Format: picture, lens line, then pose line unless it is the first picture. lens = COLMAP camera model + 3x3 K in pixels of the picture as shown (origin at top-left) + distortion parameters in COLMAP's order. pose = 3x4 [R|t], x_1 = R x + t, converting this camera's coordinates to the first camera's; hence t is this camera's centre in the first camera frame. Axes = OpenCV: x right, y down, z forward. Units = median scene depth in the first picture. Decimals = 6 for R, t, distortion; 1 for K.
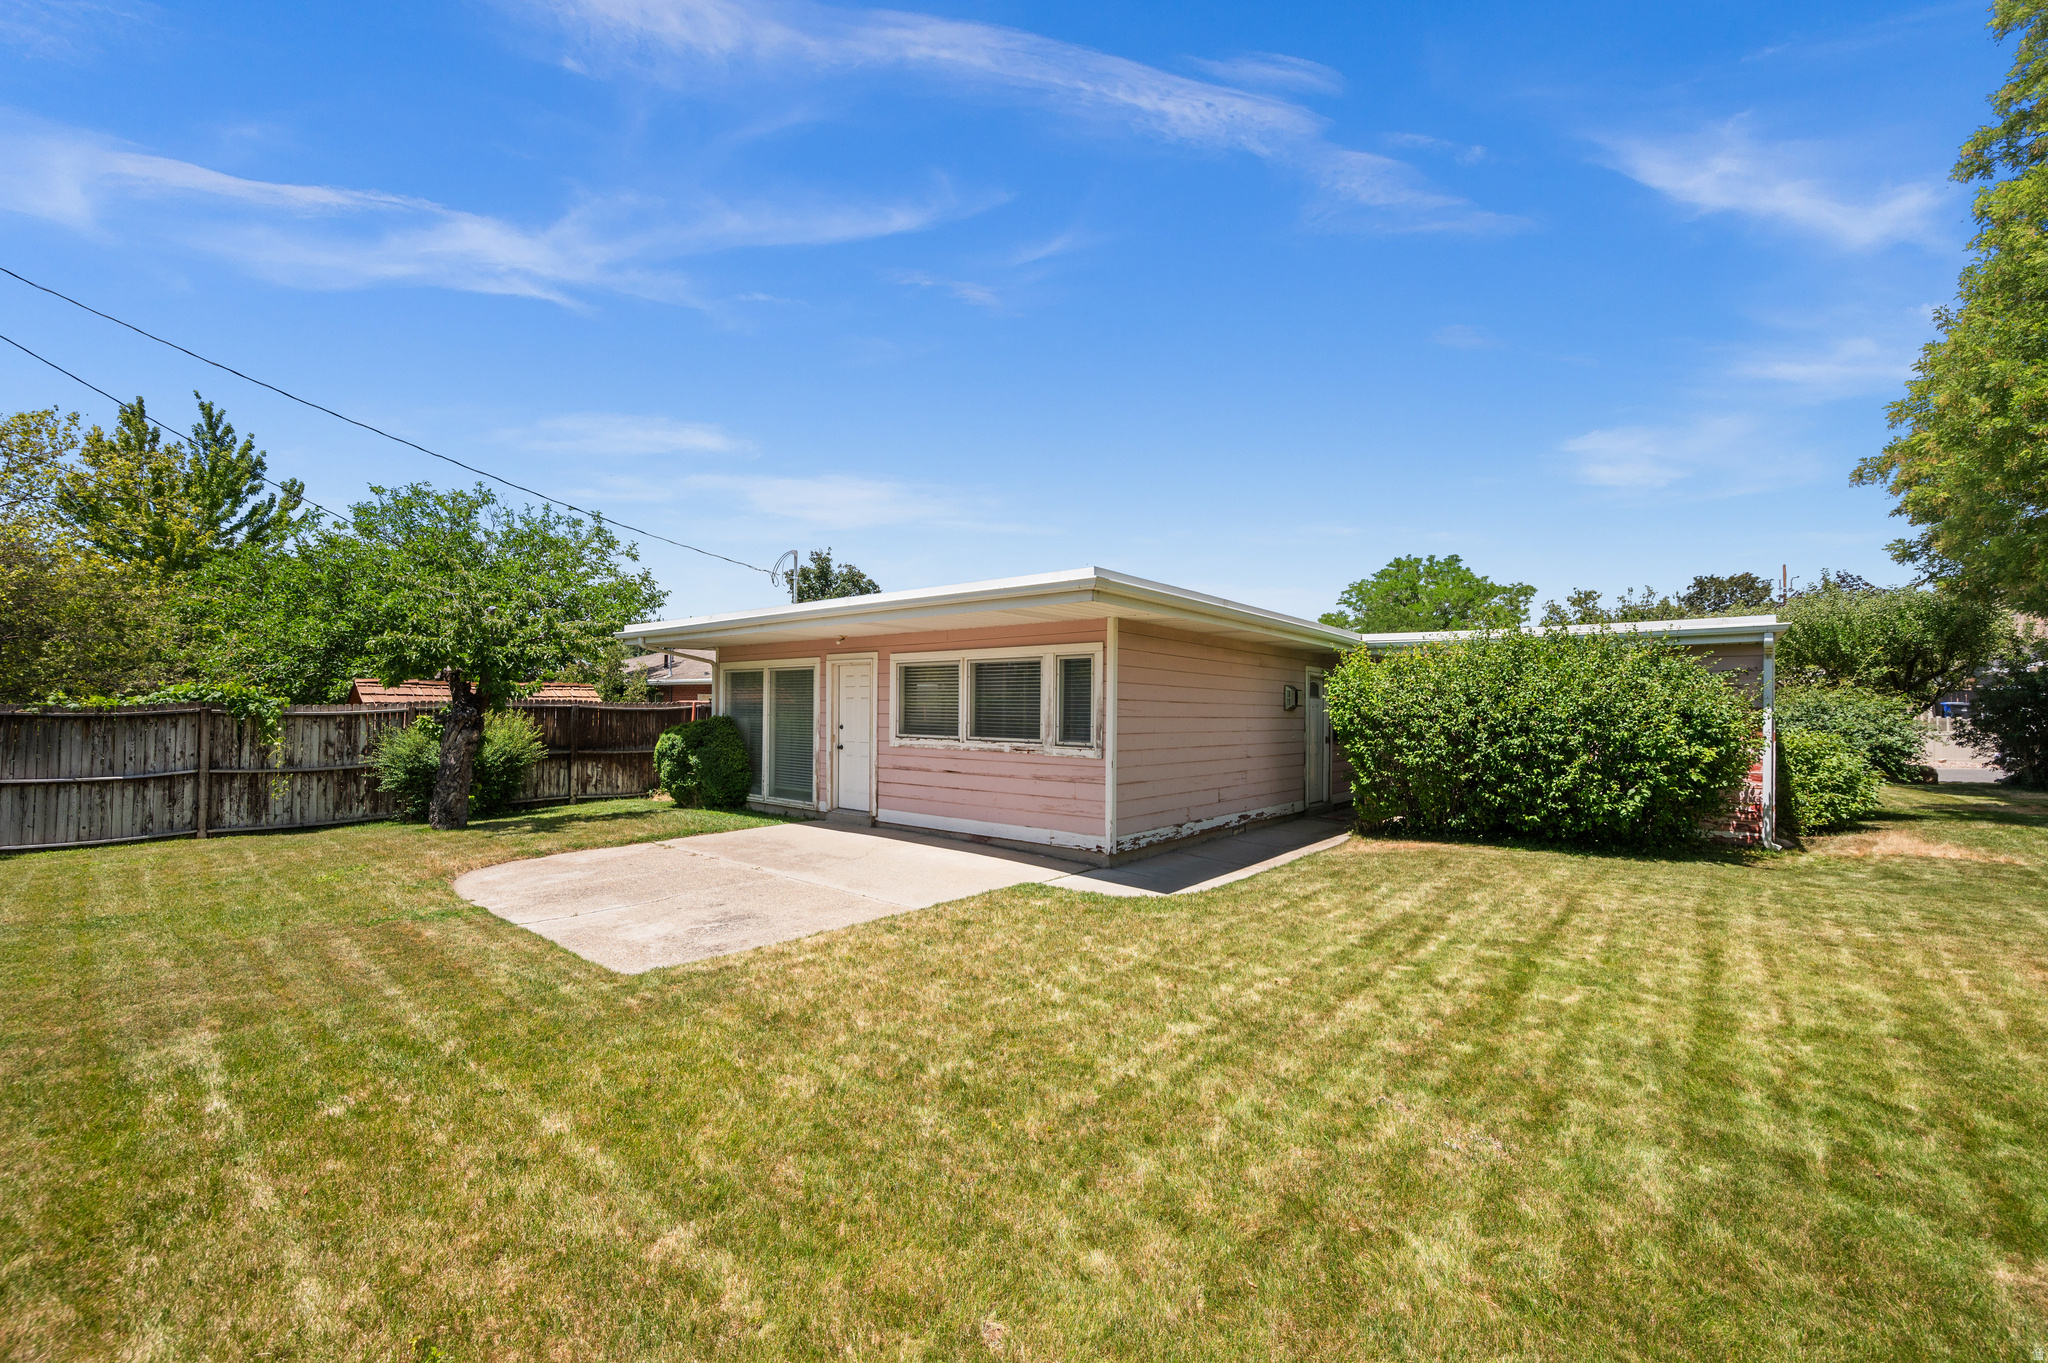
lens RADIAL K [[830.5, 0, 1024.0], [0, 830.5, 681.5], [0, 0, 1]] dist [0.002043, 0.000070]
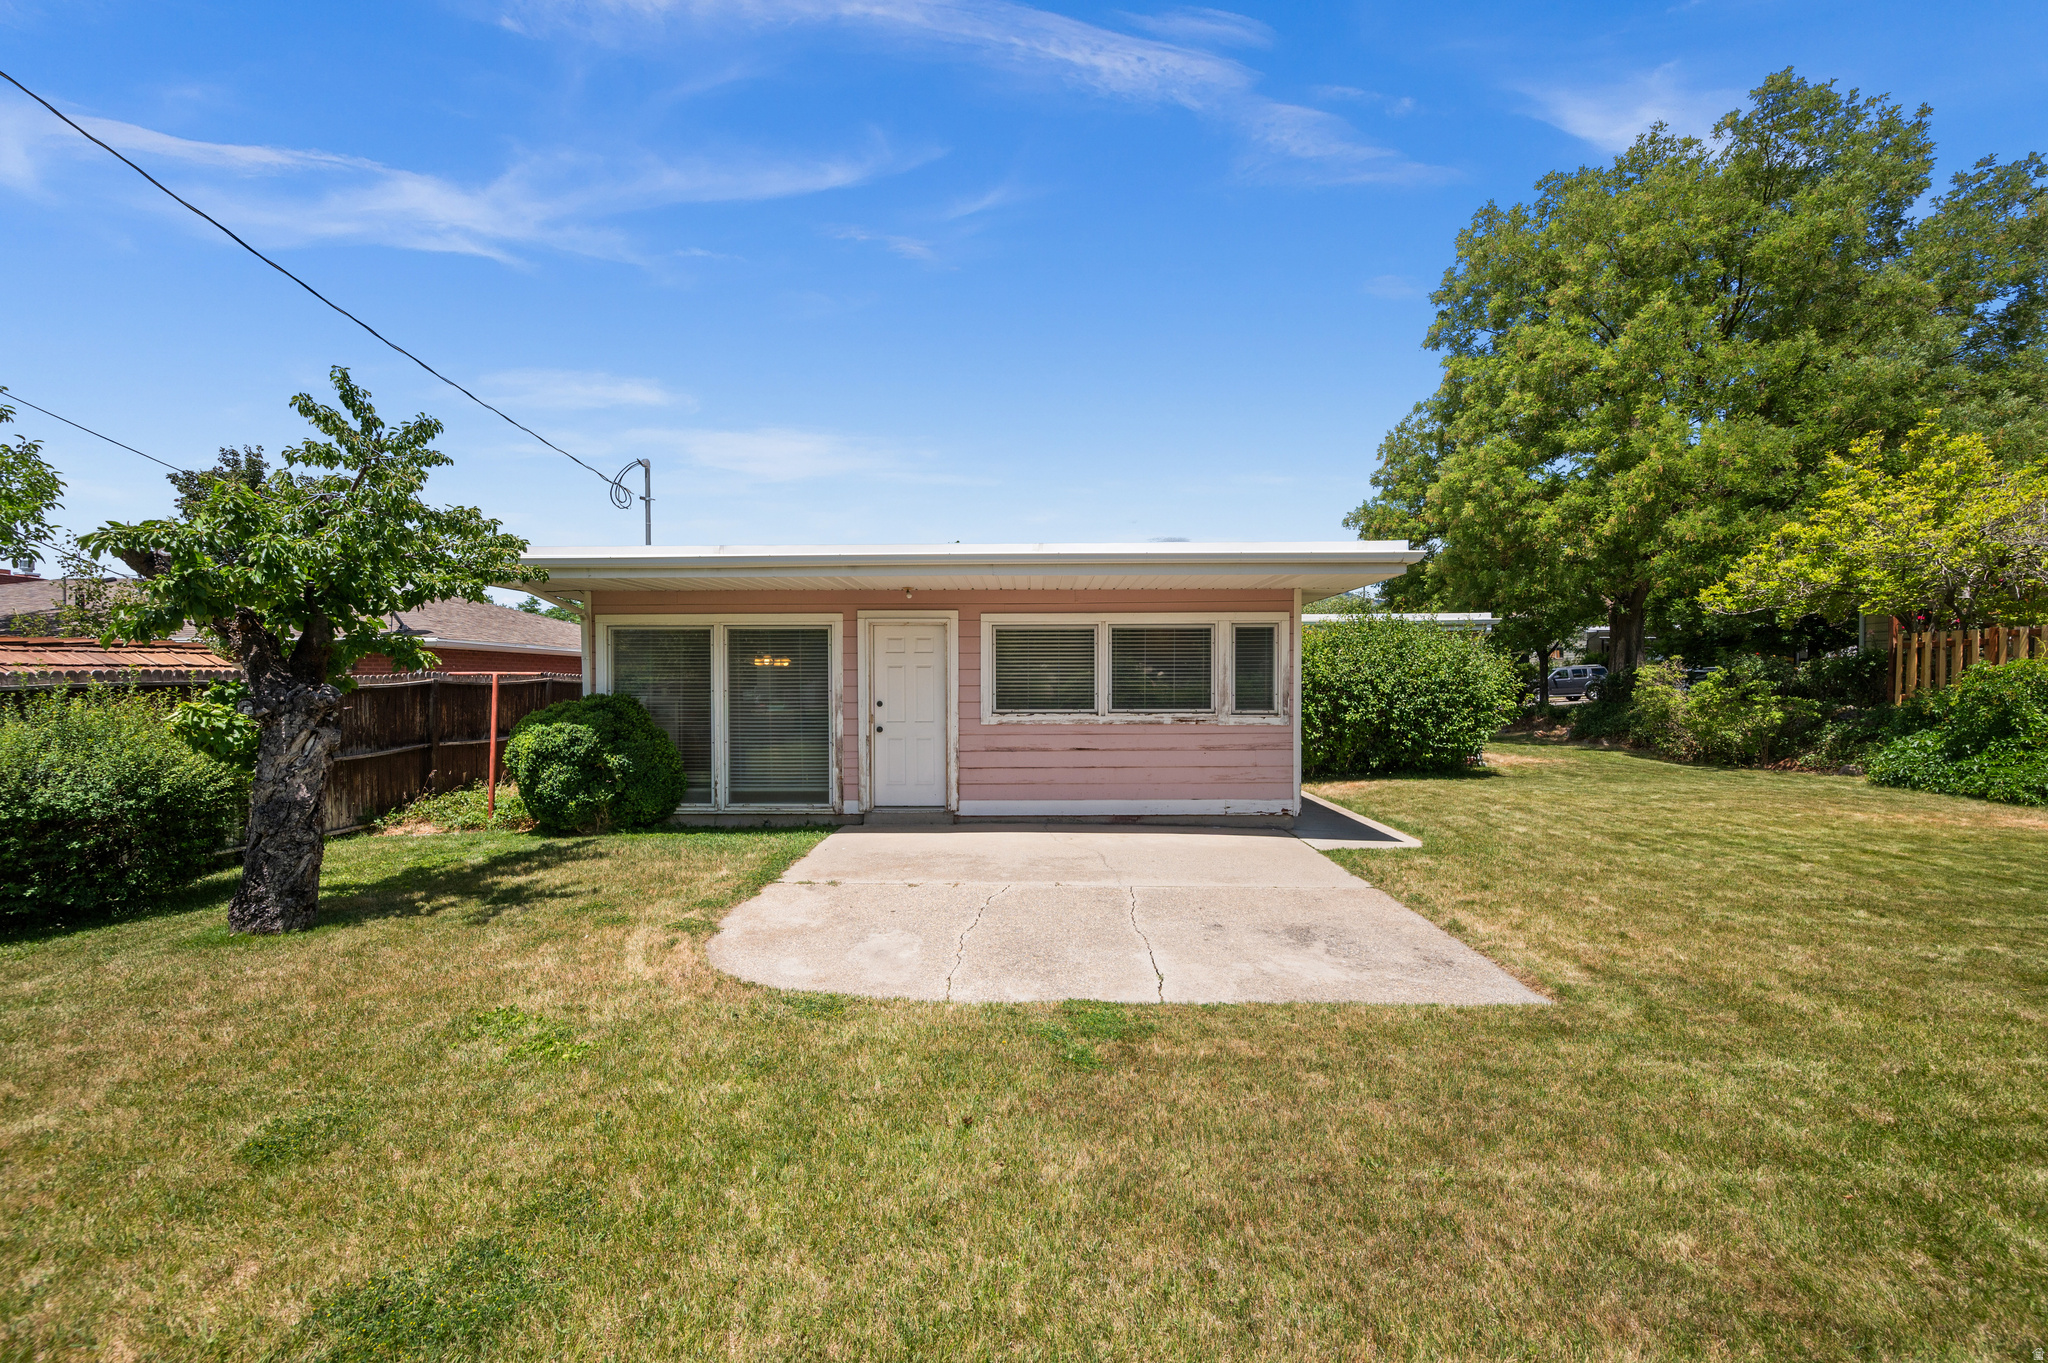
lens RADIAL K [[815.5, 0, 1035.8], [0, 815.5, 678.1], [0, 0, 1]] dist [-0.000838, -0.000190]
pose [[0.775305, -0.007143, 0.631547, -0.674171], [-0.010866, 0.999637, 0.024647, 0.010917], [-0.631494, -0.025971, 0.774946, 0.350337]]
